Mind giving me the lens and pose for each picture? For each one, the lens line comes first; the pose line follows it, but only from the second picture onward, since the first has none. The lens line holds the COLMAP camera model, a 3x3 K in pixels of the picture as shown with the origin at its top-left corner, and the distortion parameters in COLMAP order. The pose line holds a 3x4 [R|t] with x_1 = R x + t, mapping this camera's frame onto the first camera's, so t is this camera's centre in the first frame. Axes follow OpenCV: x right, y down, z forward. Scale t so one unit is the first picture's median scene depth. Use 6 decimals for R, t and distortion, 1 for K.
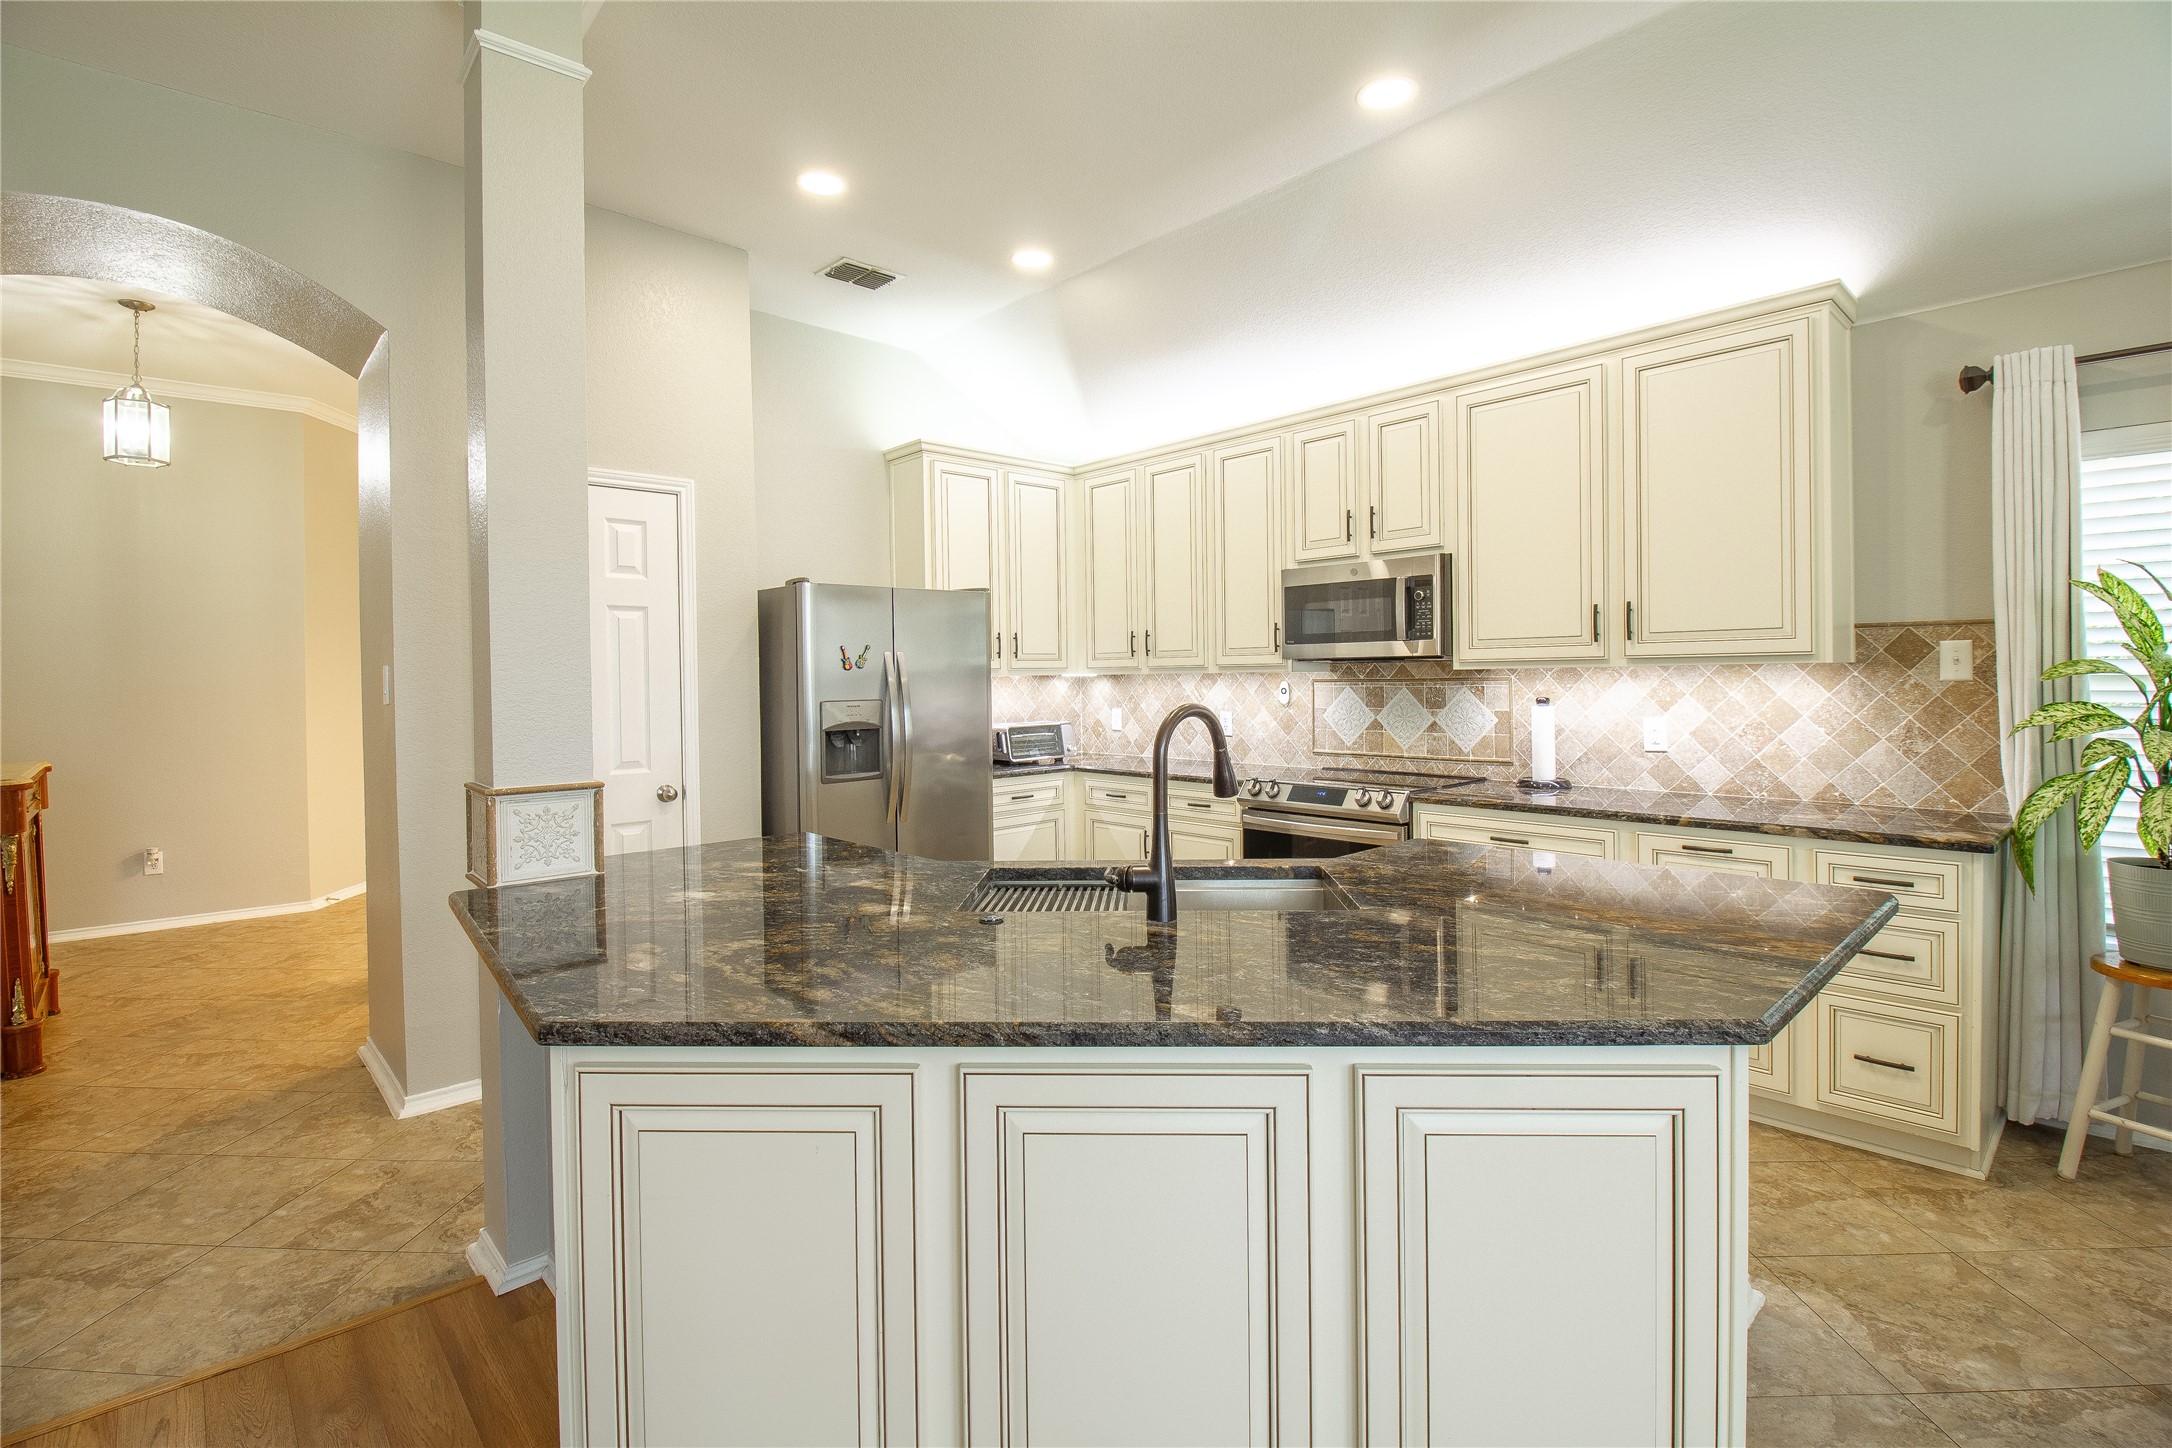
lens RADIAL K [[1000.3, 0, 1099.3], [0, 1000.3, 687.4], [0, 0, 1]] dist [0.001759, -0.014847]
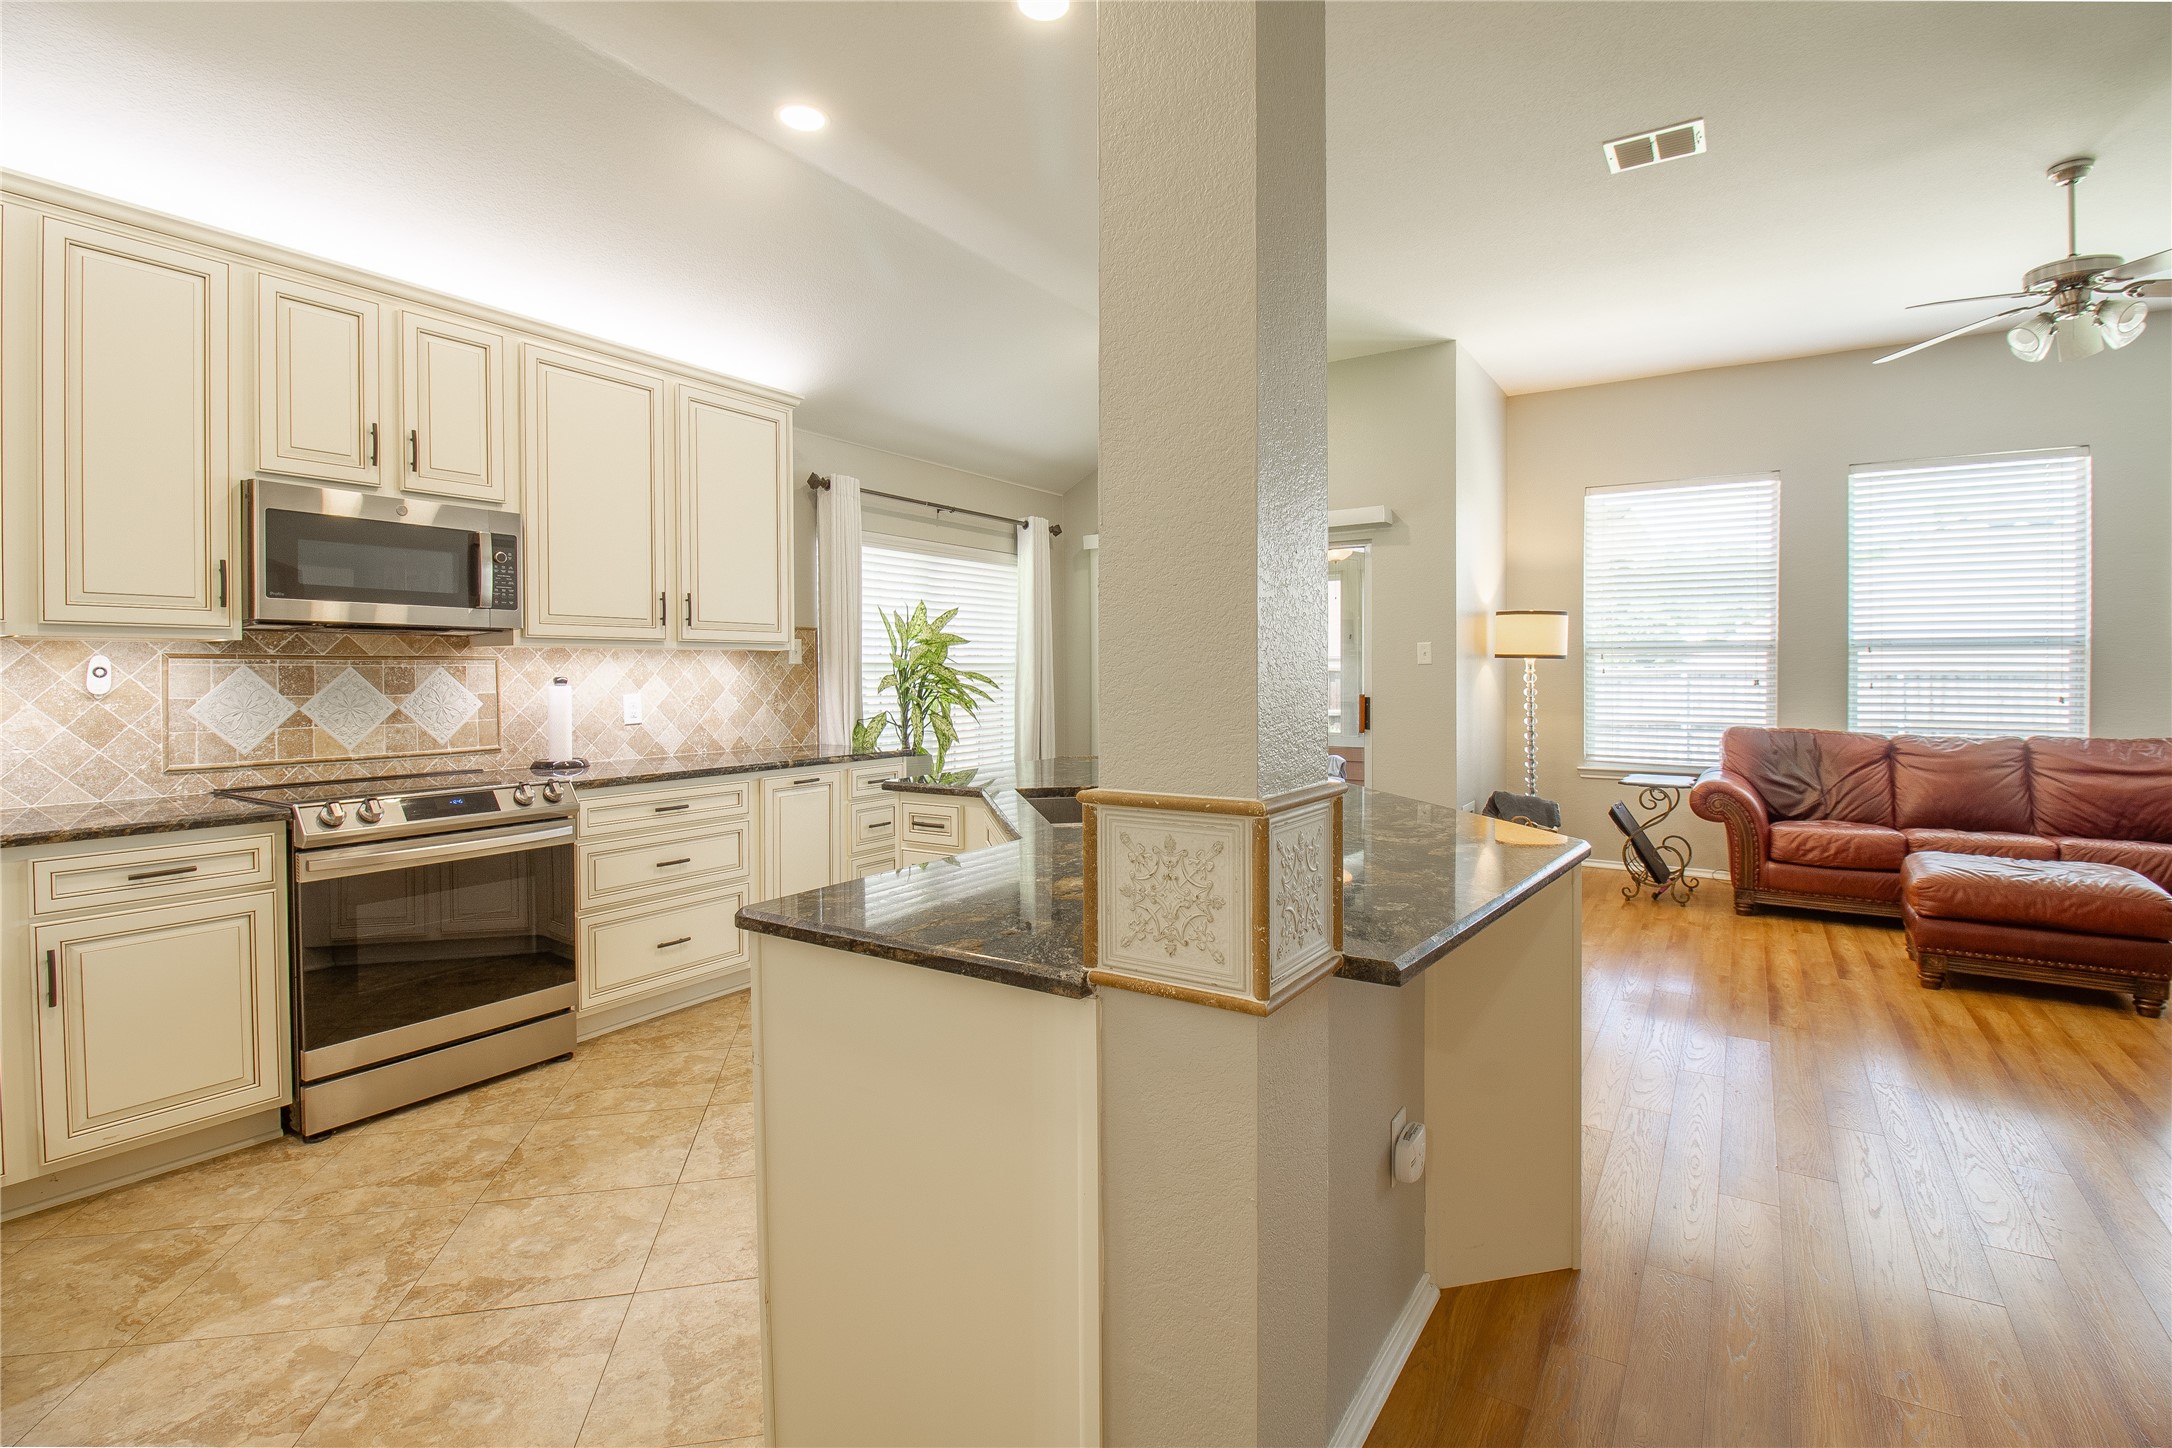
lens RADIAL K [[1000.3, 0, 1099.3], [0, 1000.3, 687.4], [0, 0, 1]] dist [0.001759, -0.014847]
pose [[-0.248754, 0.000482, 0.968567, -0.641642], [0.017640, 0.999836, 0.004033, 0.025374], [-0.968406, 0.018088, -0.248722, 0.723347]]
